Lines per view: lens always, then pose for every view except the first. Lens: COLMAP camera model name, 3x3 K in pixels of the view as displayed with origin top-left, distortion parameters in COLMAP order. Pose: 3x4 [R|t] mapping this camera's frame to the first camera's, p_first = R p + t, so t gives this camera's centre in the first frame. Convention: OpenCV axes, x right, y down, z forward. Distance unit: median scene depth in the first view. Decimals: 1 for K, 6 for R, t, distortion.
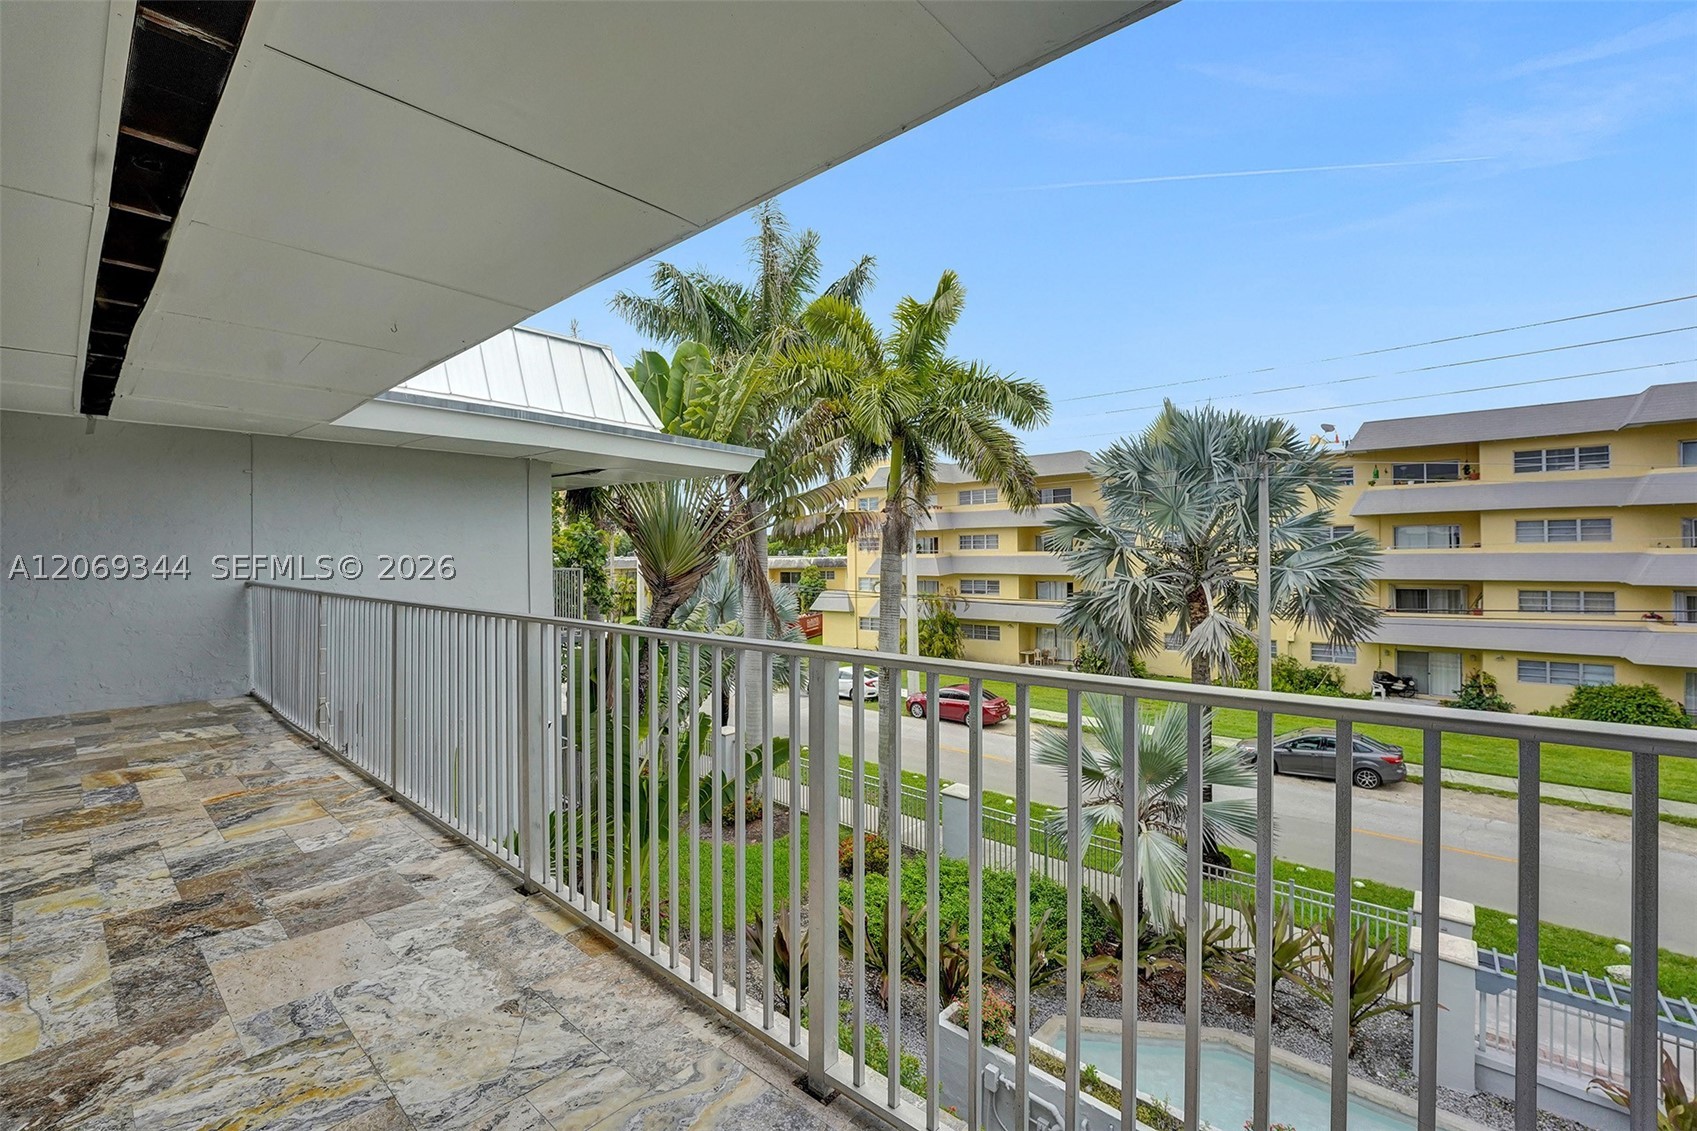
lens RADIAL K [[699.1, 0, 855.8], [0, 699.1, 559.3], [0, 0, 1]] dist [-0.023268, 0.001005]
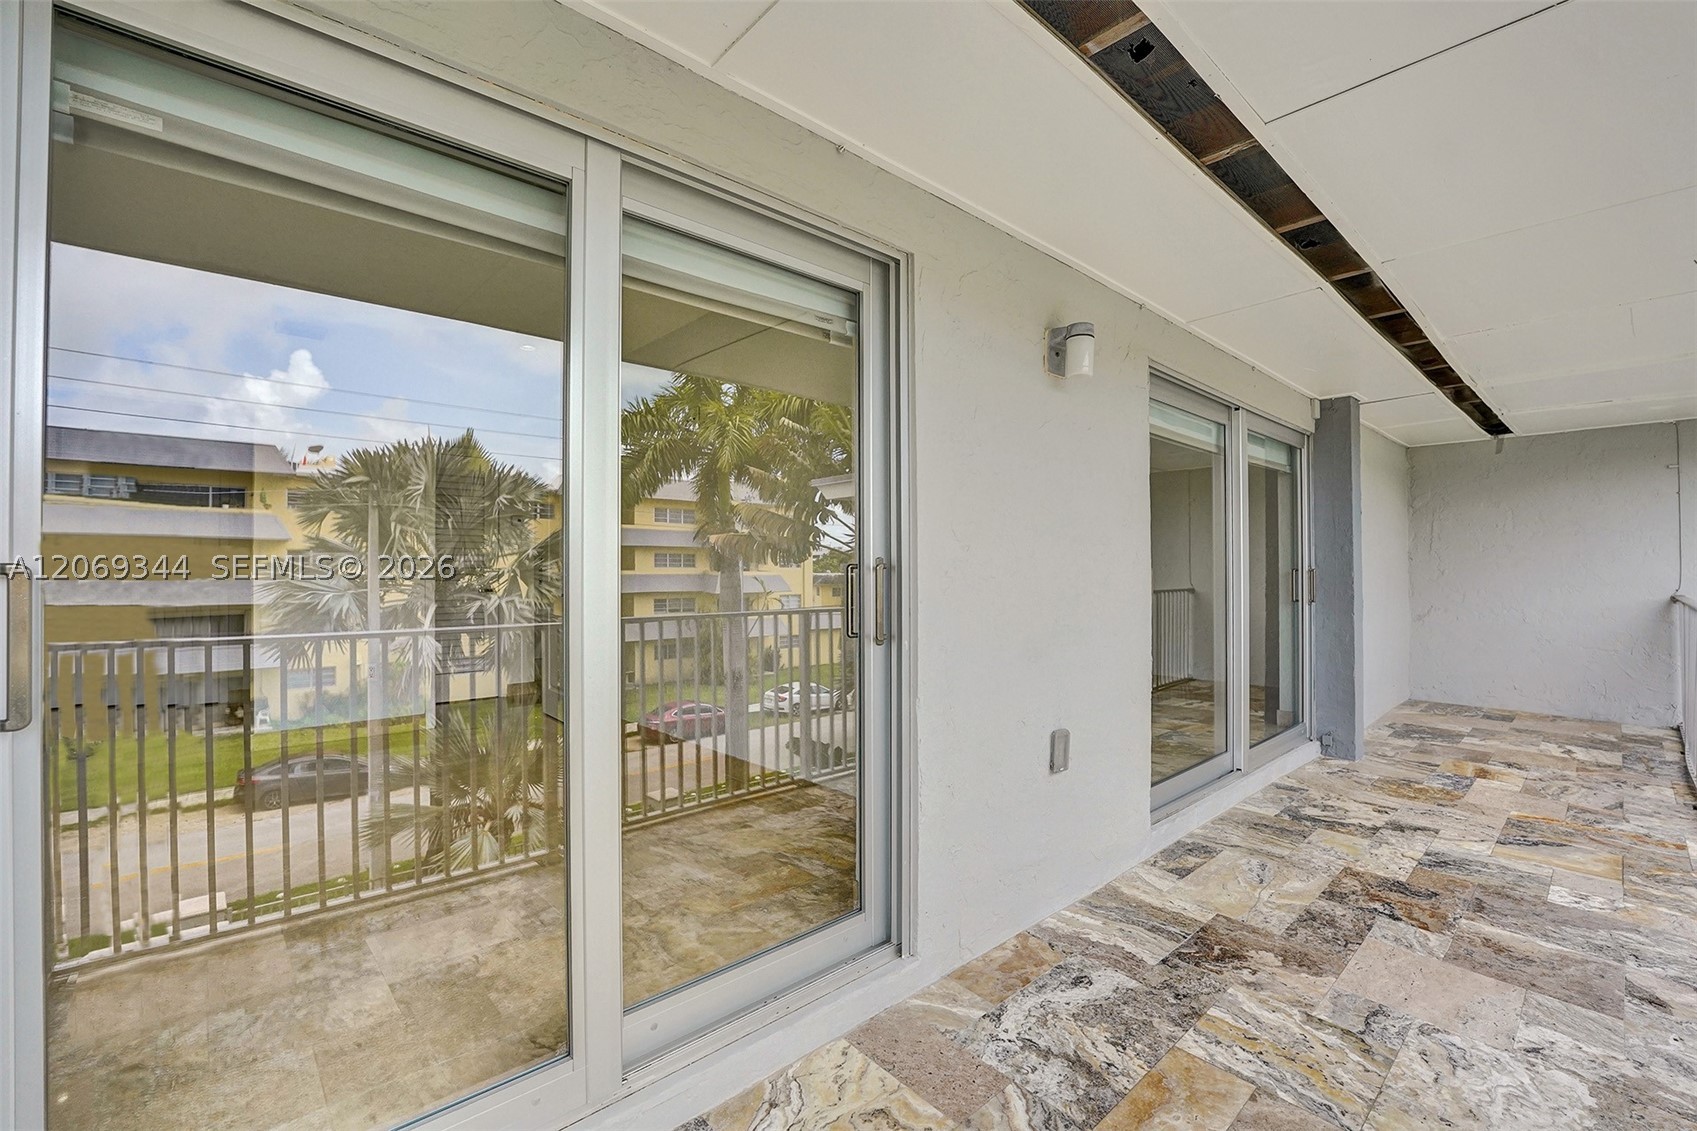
lens RADIAL K [[709.5, 0, 856.8], [0, 709.5, 575.4], [0, 0, 1]] dist [-0.023031, 0.000127]
pose [[-0.121741, 0.014314, -0.992459, 0.217086], [-0.003163, 0.999885, 0.014809, -0.005221], [0.992557, 0.004942, -0.121681, 0.254352]]
